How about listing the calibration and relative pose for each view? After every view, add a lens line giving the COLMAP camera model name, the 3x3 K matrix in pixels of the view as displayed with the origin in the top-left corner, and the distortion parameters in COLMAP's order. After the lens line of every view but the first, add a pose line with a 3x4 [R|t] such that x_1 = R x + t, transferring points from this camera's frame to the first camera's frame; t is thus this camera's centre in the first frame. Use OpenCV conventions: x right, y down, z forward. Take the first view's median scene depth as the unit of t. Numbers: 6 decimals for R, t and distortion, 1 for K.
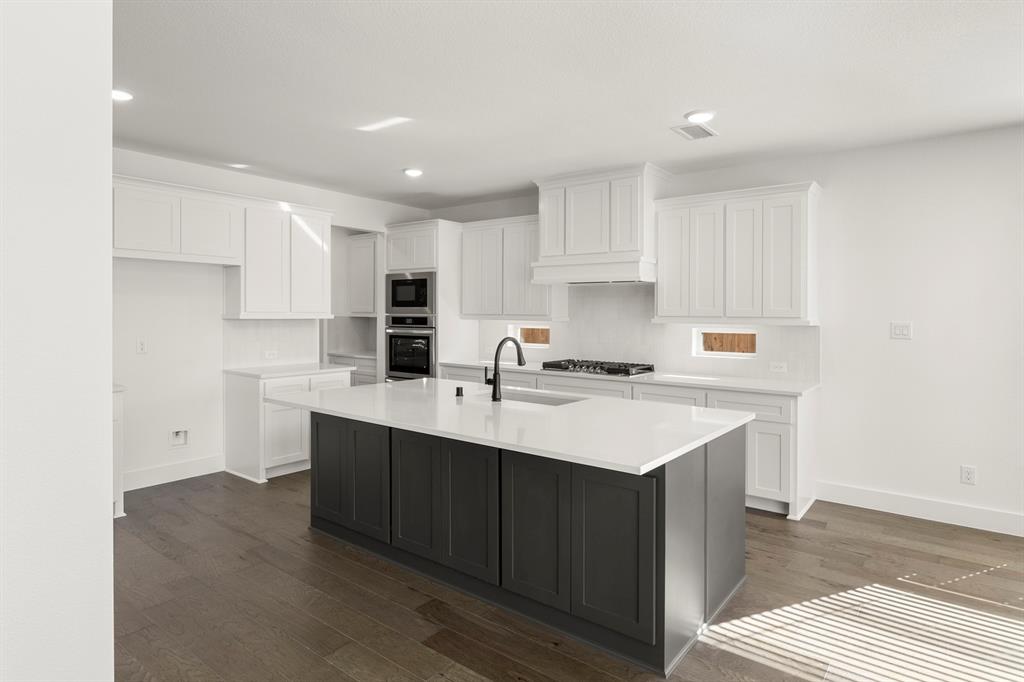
lens RADIAL K [[561.3, 0, 543.9], [0, 561.3, 313.1], [0, 0, 1]] dist [0.004716, 0.001213]
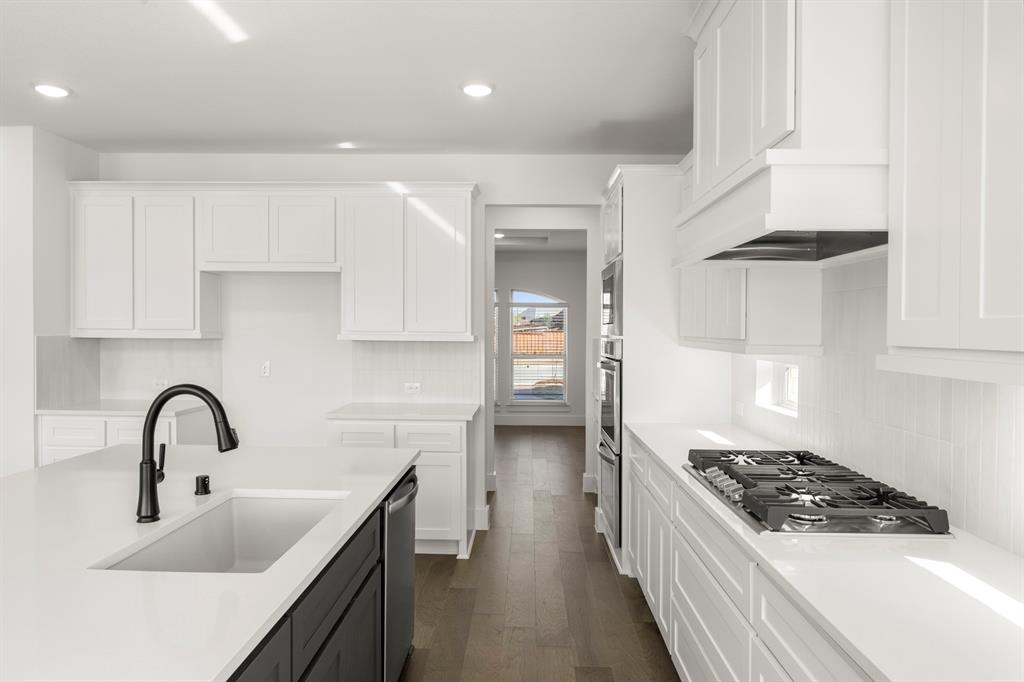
lens RADIAL K [[686.4, 0, 512.0], [0, 686.4, 341.0], [0, 0, 1]] dist [-0.033849, -0.001685]
pose [[0.567306, 0.013693, -0.823393, 0.359525], [-0.008937, 0.999905, 0.010470, -0.000247], [0.823459, 0.001419, 0.567374, 0.613285]]
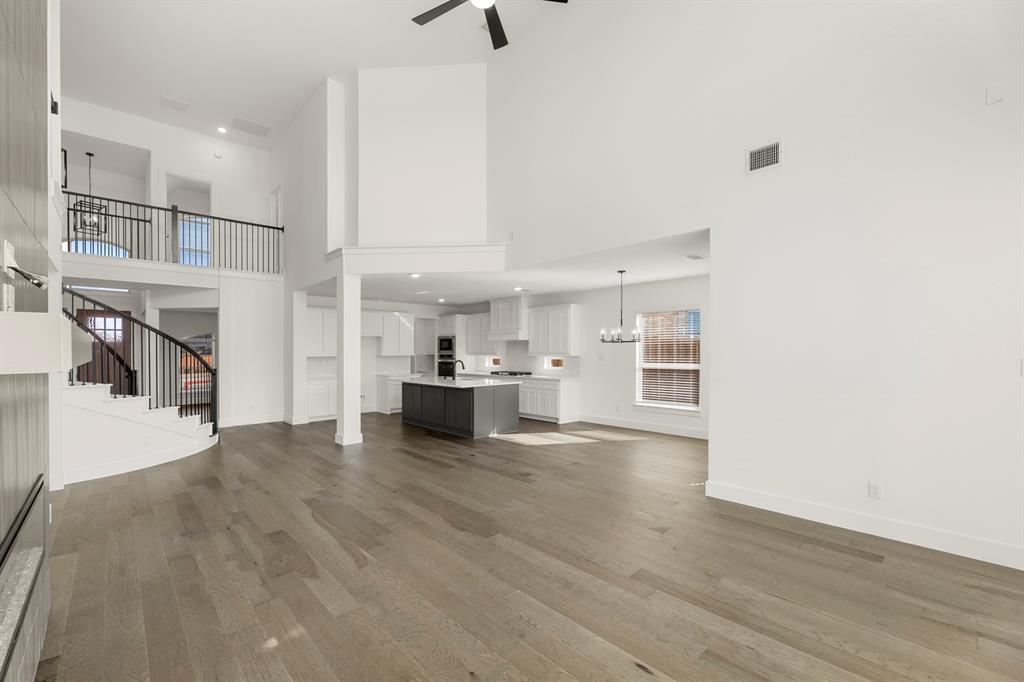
lens RADIAL K [[435.3, 0, 512.0], [0, 435.3, 341.0], [0, 0, 1]] dist [-0.000246, -0.000133]
pose [[0.979867, -0.015784, -0.199027, 0.498964], [0.010745, 0.999594, -0.026373, 0.001787], [0.199362, 0.023704, 0.979639, -0.942284]]
